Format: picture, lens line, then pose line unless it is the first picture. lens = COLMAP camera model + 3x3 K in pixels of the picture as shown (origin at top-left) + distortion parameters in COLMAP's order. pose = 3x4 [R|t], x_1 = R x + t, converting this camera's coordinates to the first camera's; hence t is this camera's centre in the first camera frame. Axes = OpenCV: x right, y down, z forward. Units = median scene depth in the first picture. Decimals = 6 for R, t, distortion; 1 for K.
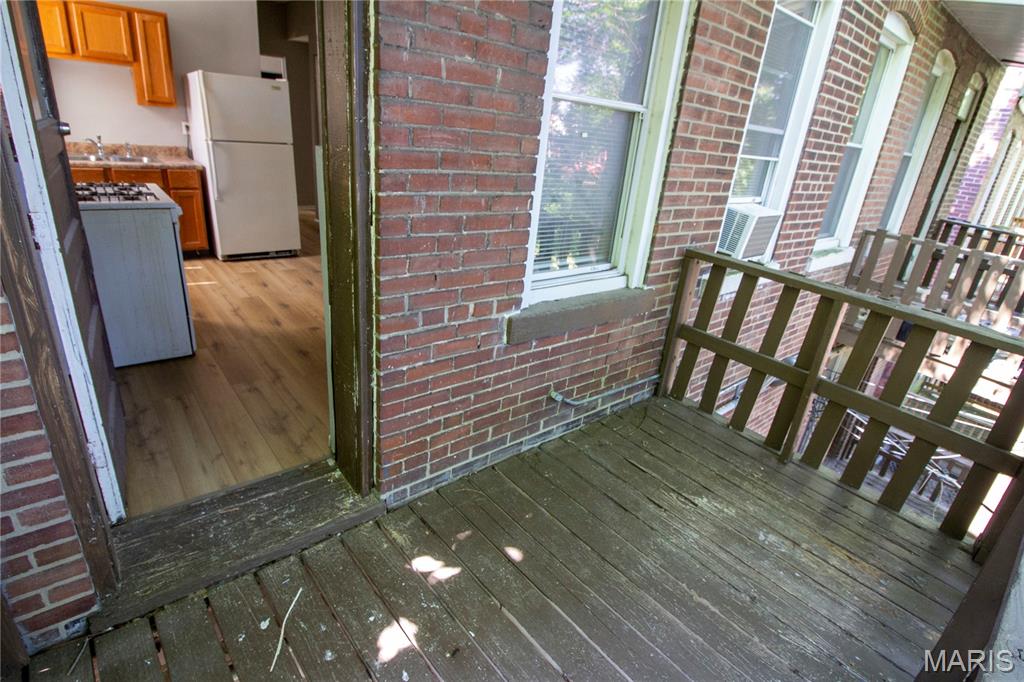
lens RADIAL K [[507.3, 0, 512.0], [0, 507.3, 341.0], [0, 0, 1]] dist [-0.001722, -0.013983]
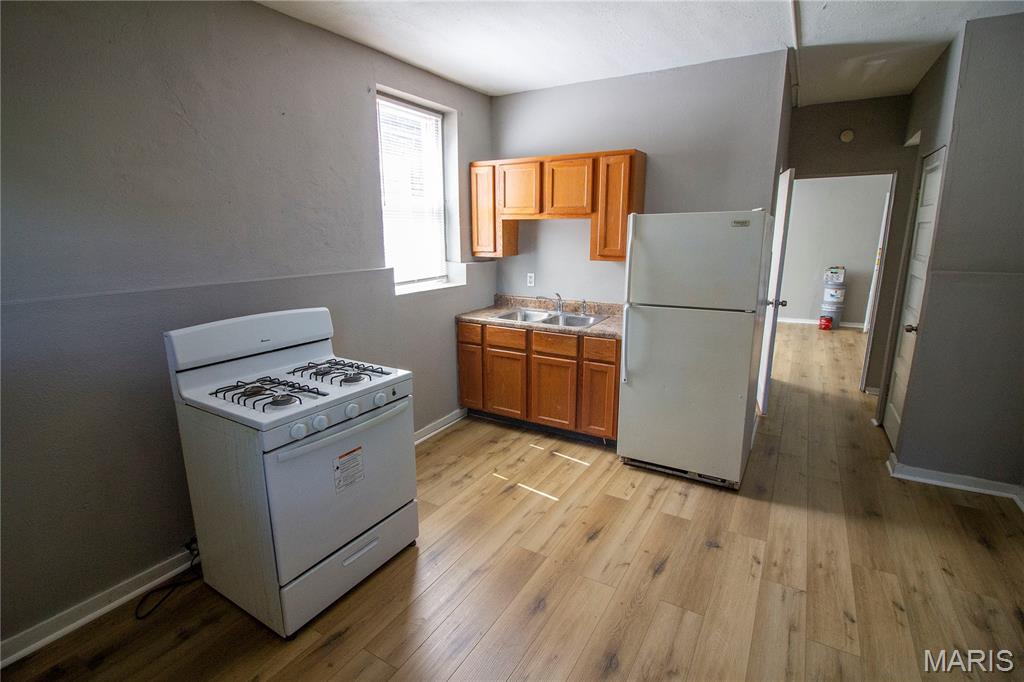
lens RADIAL K [[487.8, 0, 510.5], [0, 487.8, 337.6], [0, 0, 1]] dist [0.001535, -0.014239]
pose [[0.328269, 0.102317, -0.939027, -0.000759], [-0.328869, 0.944298, -0.012076, -0.290118], [0.885486, 0.312781, 0.343632, 0.633452]]
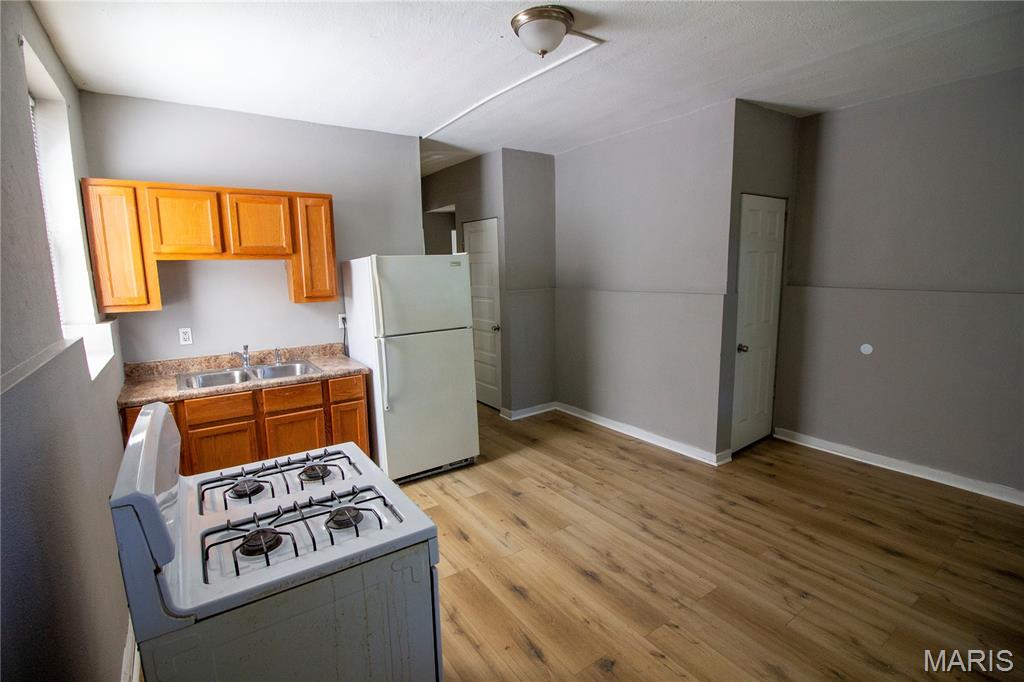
lens RADIAL K [[472.0, 0, 508.0], [0, 472.0, 337.3], [0, 0, 1]] dist [-0.000613, -0.013369]
pose [[0.988633, -0.104409, -0.108184, -0.330162], [0.074448, 0.965098, -0.251084, -0.202281], [0.130624, 0.240176, 0.961901, 0.332900]]
